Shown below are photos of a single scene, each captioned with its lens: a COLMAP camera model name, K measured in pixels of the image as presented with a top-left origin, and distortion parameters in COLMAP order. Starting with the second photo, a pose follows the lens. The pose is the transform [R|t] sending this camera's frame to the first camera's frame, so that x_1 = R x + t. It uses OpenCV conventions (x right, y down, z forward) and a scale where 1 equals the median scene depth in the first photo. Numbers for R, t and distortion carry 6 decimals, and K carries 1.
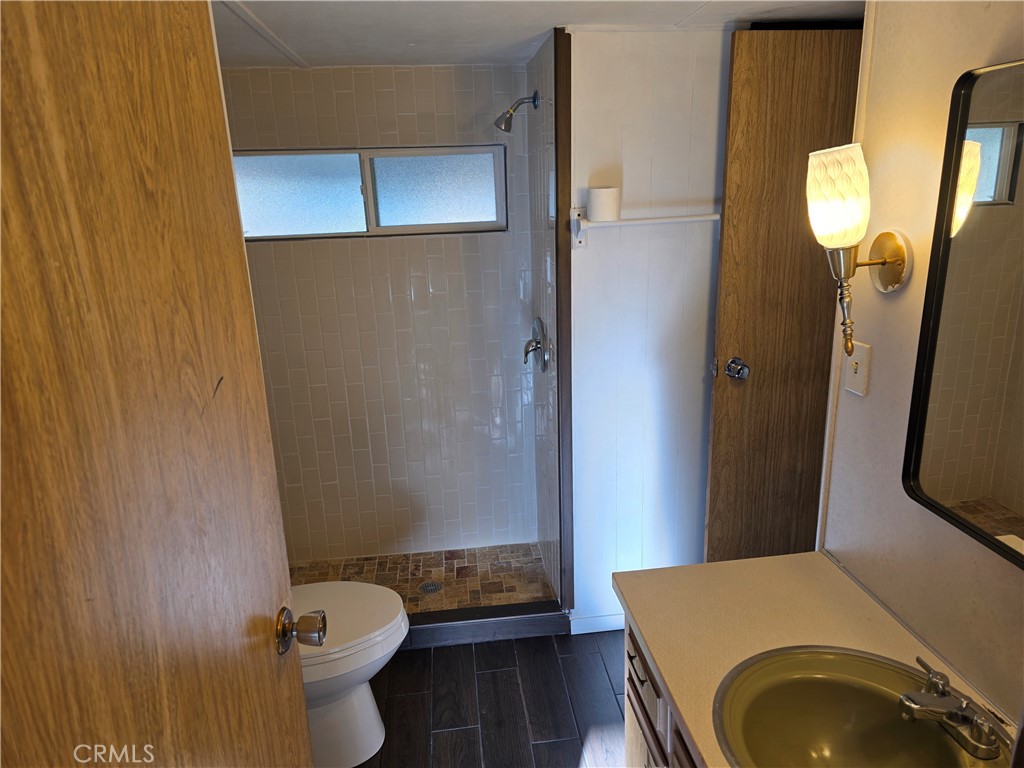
lens RADIAL K [[690.0, 0, 514.7], [0, 690.0, 380.0], [0, 0, 1]] dist [0.078495, -0.063846]
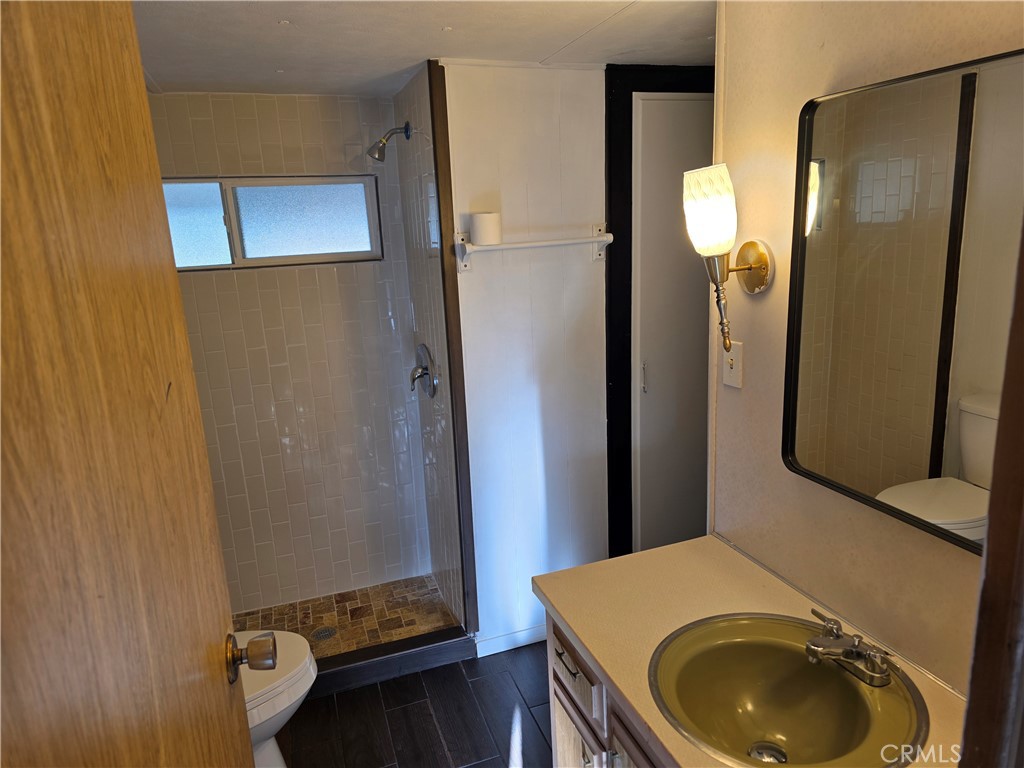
lens RADIAL K [[691.5, 0, 516.9], [0, 691.5, 389.4], [0, 0, 1]] dist [0.080357, -0.069853]
pose [[0.974453, -0.063162, 0.215528, -0.098305], [0.073272, 0.996540, -0.039240, 0.045289], [-0.212304, 0.054030, 0.975709, -0.016069]]
